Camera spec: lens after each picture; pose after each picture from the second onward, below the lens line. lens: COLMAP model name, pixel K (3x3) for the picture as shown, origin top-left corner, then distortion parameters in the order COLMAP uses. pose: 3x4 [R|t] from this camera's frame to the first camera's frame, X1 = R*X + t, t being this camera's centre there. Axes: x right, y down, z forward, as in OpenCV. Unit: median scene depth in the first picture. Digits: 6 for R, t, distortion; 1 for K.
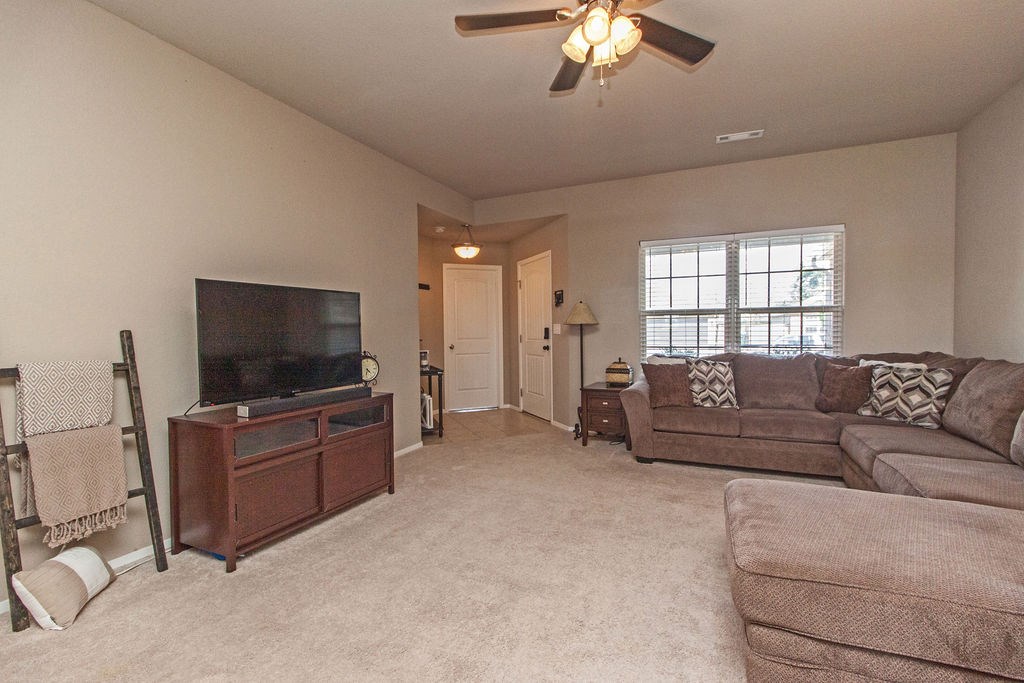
lens RADIAL K [[467.7, 0, 516.9], [0, 467.7, 339.8], [0, 0, 1]] dist [0.003912, -0.000419]
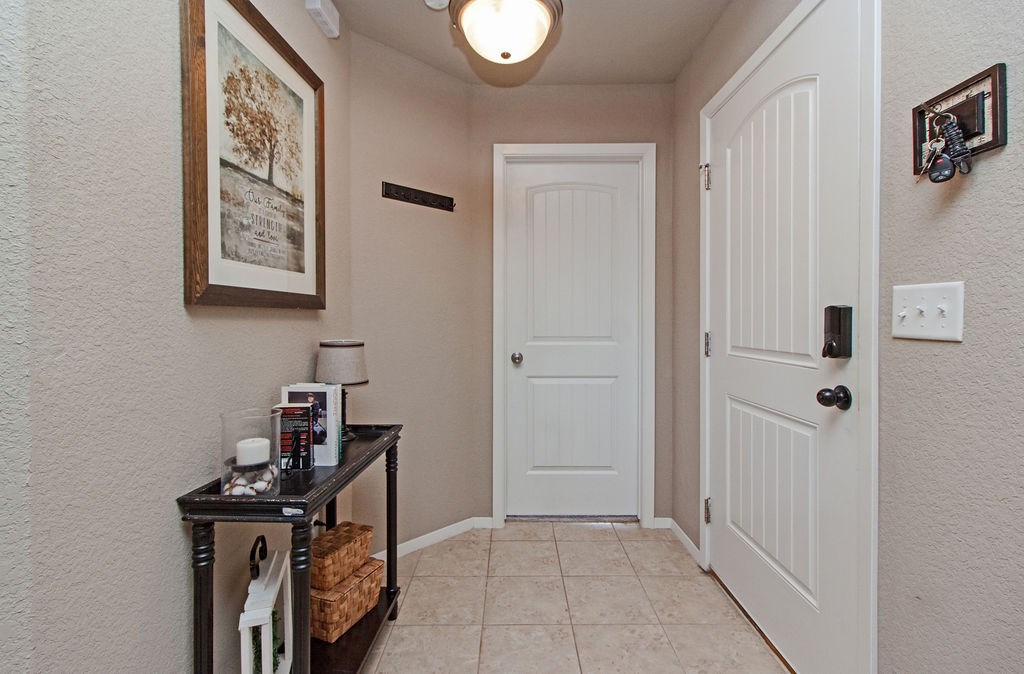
lens RADIAL K [[467.7, 0, 508.1], [0, 467.7, 321.7], [0, 0, 1]] dist [0.003912, -0.000419]
pose [[0.924732, 0.014645, -0.380336, 0.005100], [-0.018280, 0.999815, -0.005946, -0.017844], [0.380179, 0.012451, 0.924829, 0.929774]]
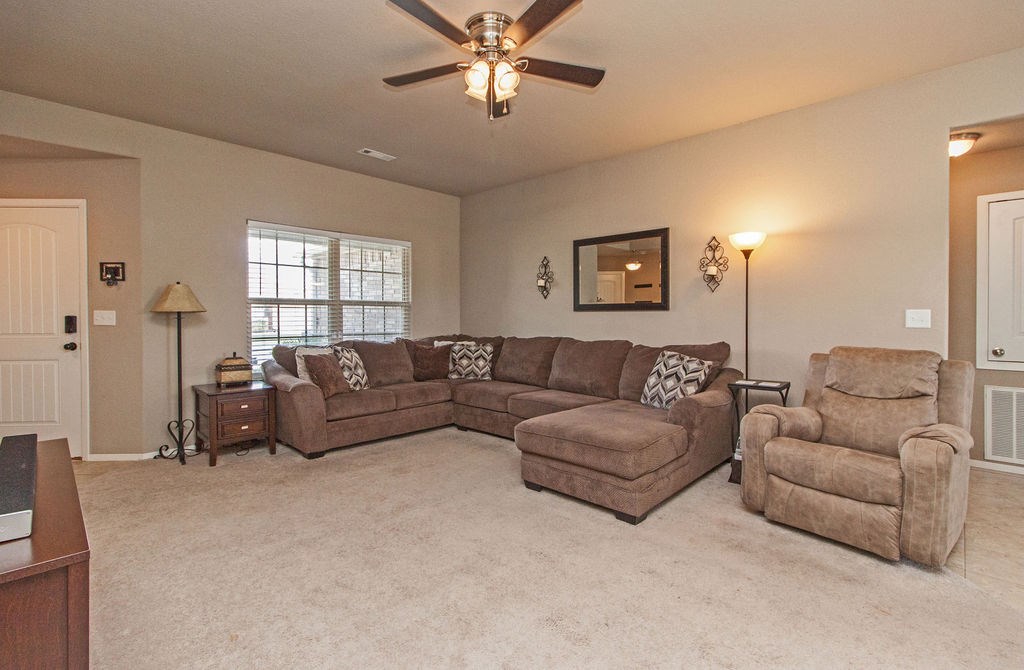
lens RADIAL K [[474.3, 0, 507.5], [0, 474.3, 316.9], [0, 0, 1]] dist [0.004089, -0.000117]
pose [[0.340375, 0.008228, 0.940254, -0.445444], [0.016757, 0.999750, -0.014815, -0.004819], [-0.940141, 0.020799, 0.340152, 0.252572]]
